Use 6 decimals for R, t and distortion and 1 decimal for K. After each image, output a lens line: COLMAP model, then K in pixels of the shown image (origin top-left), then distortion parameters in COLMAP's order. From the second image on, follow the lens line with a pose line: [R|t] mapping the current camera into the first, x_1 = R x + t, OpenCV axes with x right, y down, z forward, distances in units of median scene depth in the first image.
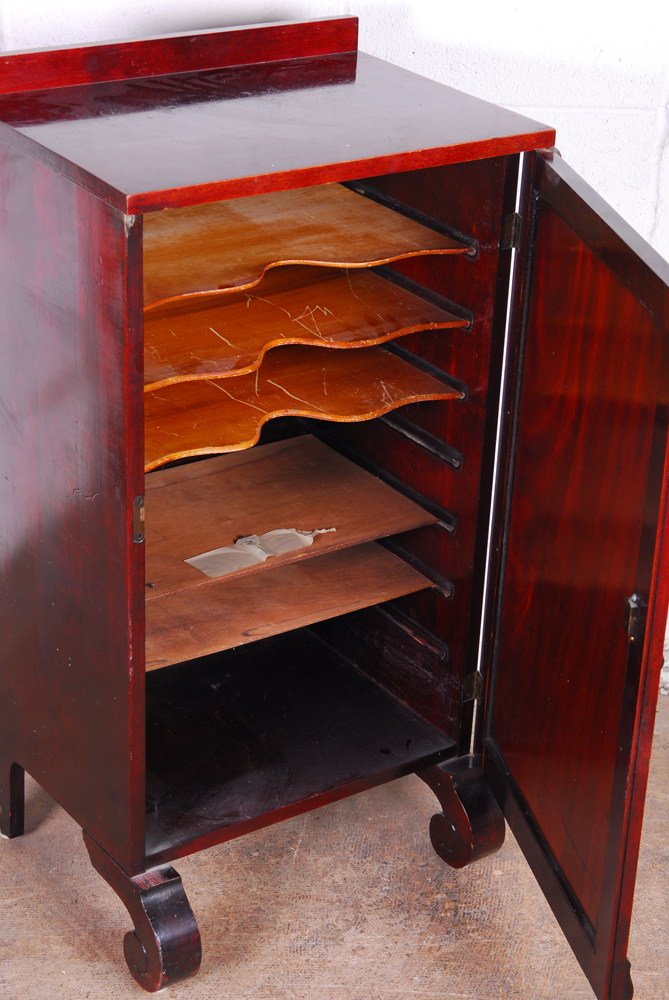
lens RADIAL K [[1891.3, 0, 331.1], [0, 1891.3, 474.4], [0, 0, 1]] dist [0.083992, 0.000000]
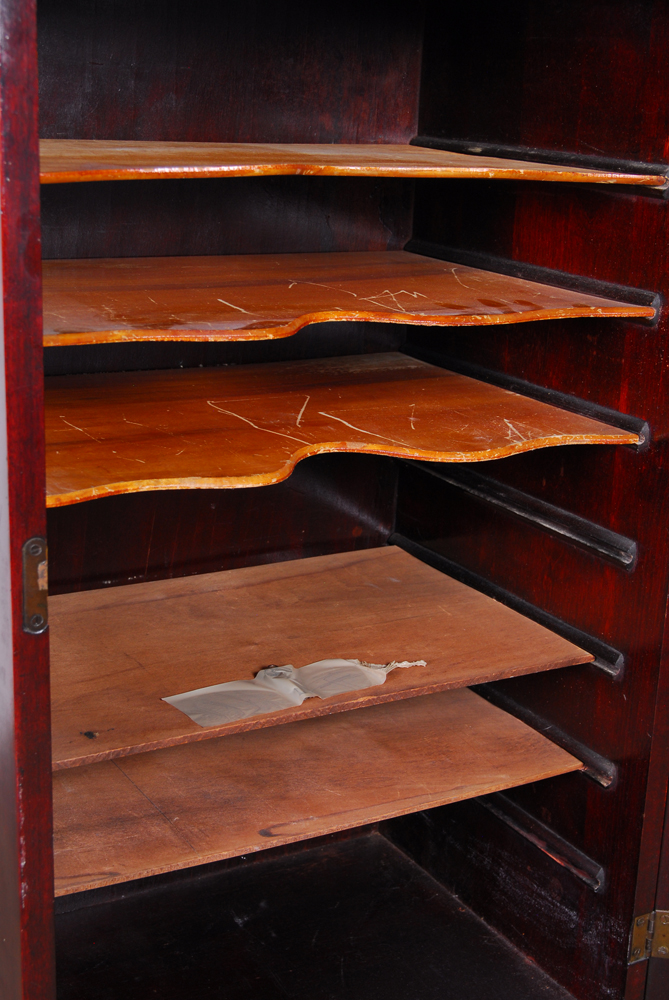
lens RADIAL K [[1496.8, 0, 352.3], [0, 1496.8, 494.8], [0, 0, 1]] dist [0.005841, 0.000000]
pose [[0.997730, 0.020551, -0.064129, 0.008781], [-0.030607, 0.986640, -0.160013, 0.053716], [0.059984, 0.161612, 0.985030, 0.521206]]
